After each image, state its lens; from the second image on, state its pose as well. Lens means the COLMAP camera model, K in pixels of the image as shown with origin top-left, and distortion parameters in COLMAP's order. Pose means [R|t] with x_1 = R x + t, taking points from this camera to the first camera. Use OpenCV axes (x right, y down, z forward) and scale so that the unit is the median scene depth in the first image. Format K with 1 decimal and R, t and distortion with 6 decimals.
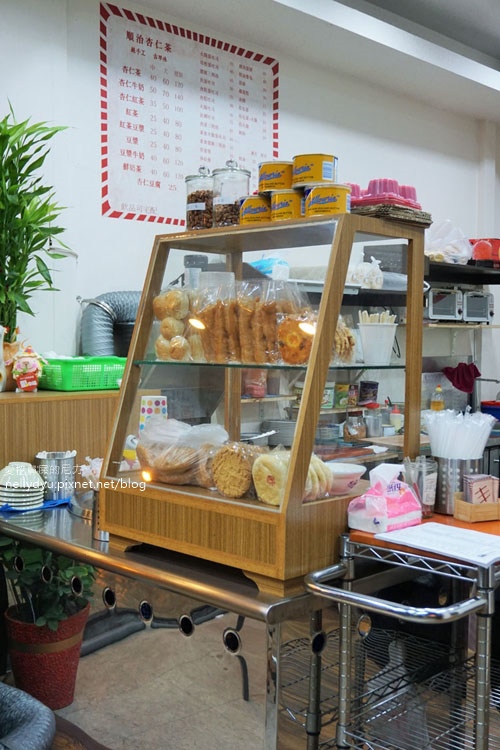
lens RADIAL K [[865.6, 0, 251.3], [0, 865.6, 370.2], [0, 0, 1]] dist [-0.005744, 0.000000]
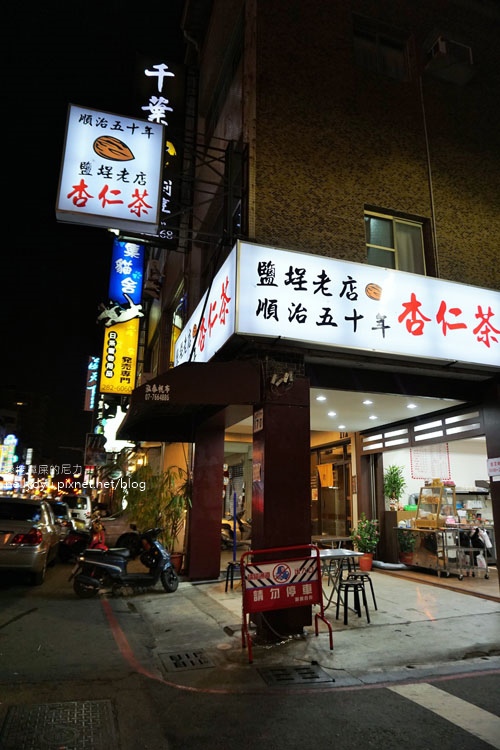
lens RADIAL K [[510.7, 0, 251.8], [0, 510.7, 379.0], [0, 0, 1]] dist [-0.085961, 0.045087]
pose [[0.896672, -0.100269, -0.431191, 0.434227], [-0.026973, 0.959828, -0.279291, 0.160148], [0.441873, 0.262063, 0.857946, -2.844762]]
